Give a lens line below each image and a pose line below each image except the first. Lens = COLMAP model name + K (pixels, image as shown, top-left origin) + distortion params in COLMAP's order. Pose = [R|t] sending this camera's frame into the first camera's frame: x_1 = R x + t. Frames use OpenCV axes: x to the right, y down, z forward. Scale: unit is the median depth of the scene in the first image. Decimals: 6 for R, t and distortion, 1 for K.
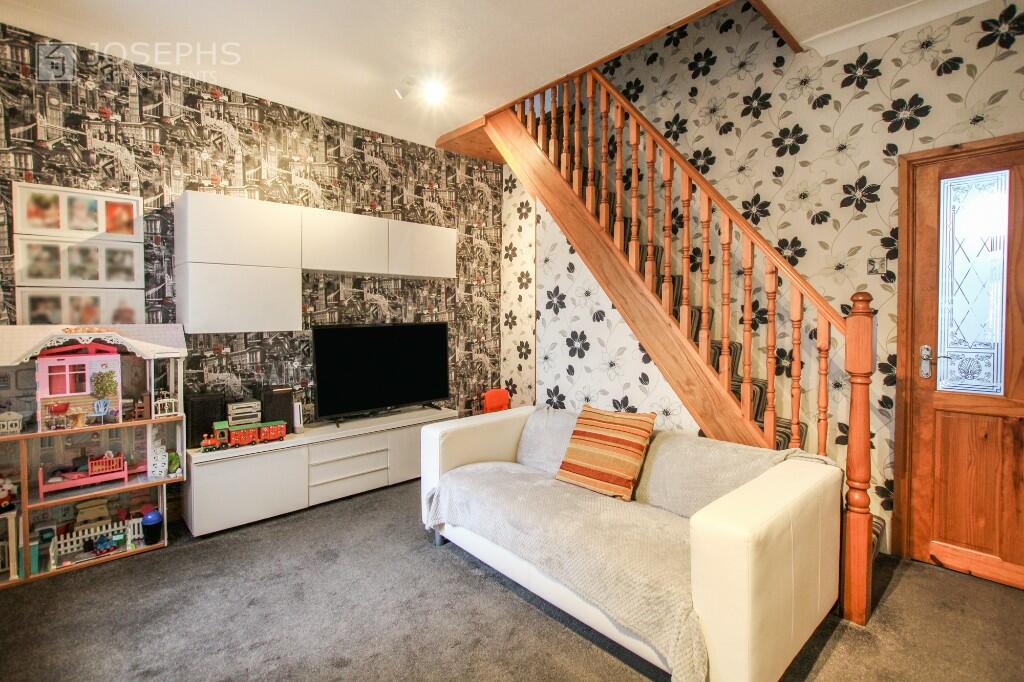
lens RADIAL K [[482.3, 0, 508.8], [0, 482.3, 327.9], [0, 0, 1]] dist [-0.005511, 0.000673]
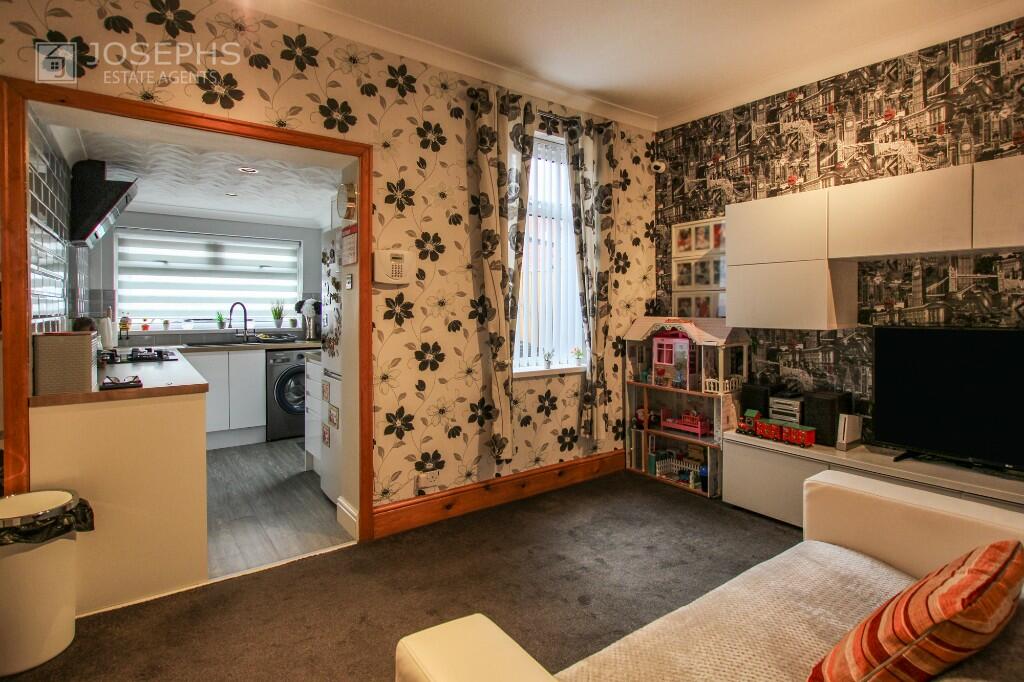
lens RADIAL K [[482.3, 0, 506.3], [0, 482.3, 314.5], [0, 0, 1]] dist [-0.005511, 0.000673]
pose [[-0.077634, 0.016288, -0.996849, 0.493240], [-0.030473, 0.999361, 0.018703, -0.021843], [0.996516, 0.031829, -0.077088, 0.498588]]
